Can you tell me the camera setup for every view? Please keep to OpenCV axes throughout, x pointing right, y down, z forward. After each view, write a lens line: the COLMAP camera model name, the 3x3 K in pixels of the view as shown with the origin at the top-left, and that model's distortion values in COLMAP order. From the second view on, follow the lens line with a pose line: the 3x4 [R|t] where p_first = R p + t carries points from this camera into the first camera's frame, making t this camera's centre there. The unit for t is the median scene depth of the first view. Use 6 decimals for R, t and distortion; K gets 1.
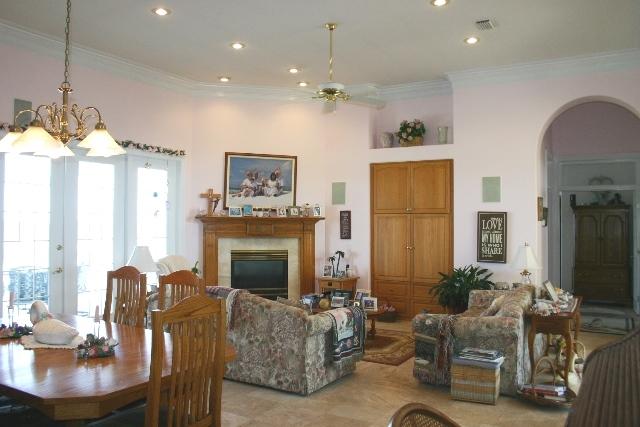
lens RADIAL K [[526.0, 0, 320.0], [0, 526.0, 213.5], [0, 0, 1]] dist [-0.126869, -0.001781]
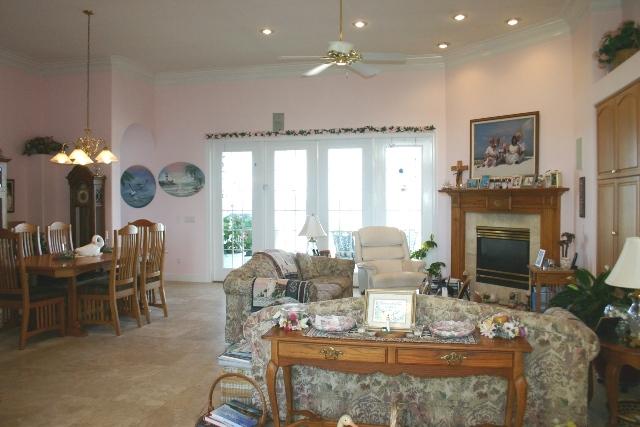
lens RADIAL K [[526.0, 0, 320.0], [0, 526.0, 213.5], [0, 0, 1]] dist [-0.126869, -0.001781]
pose [[0.304557, 0.018516, -0.952314, 0.617776], [0.021898, 0.999411, 0.026435, 0.018216], [0.952242, -0.028905, 0.303972, 0.463012]]
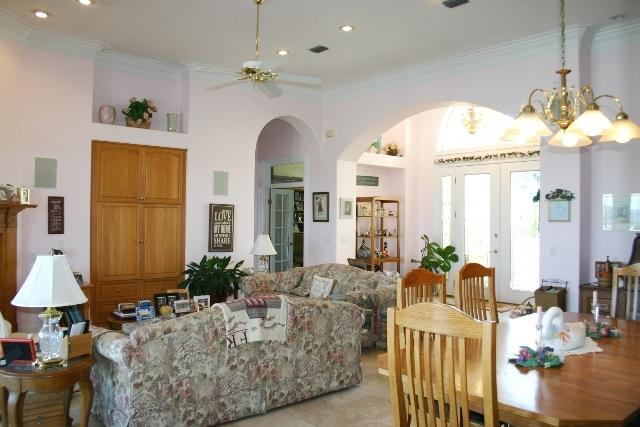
lens RADIAL K [[526.0, 0, 320.0], [0, 526.0, 213.5], [0, 0, 1]] dist [-0.126869, -0.001781]
pose [[0.289270, 0.009053, 0.957205, -0.564174], [-0.027338, 0.999626, -0.001193, 0.010130], [-0.956857, -0.025823, 0.289409, 0.431059]]
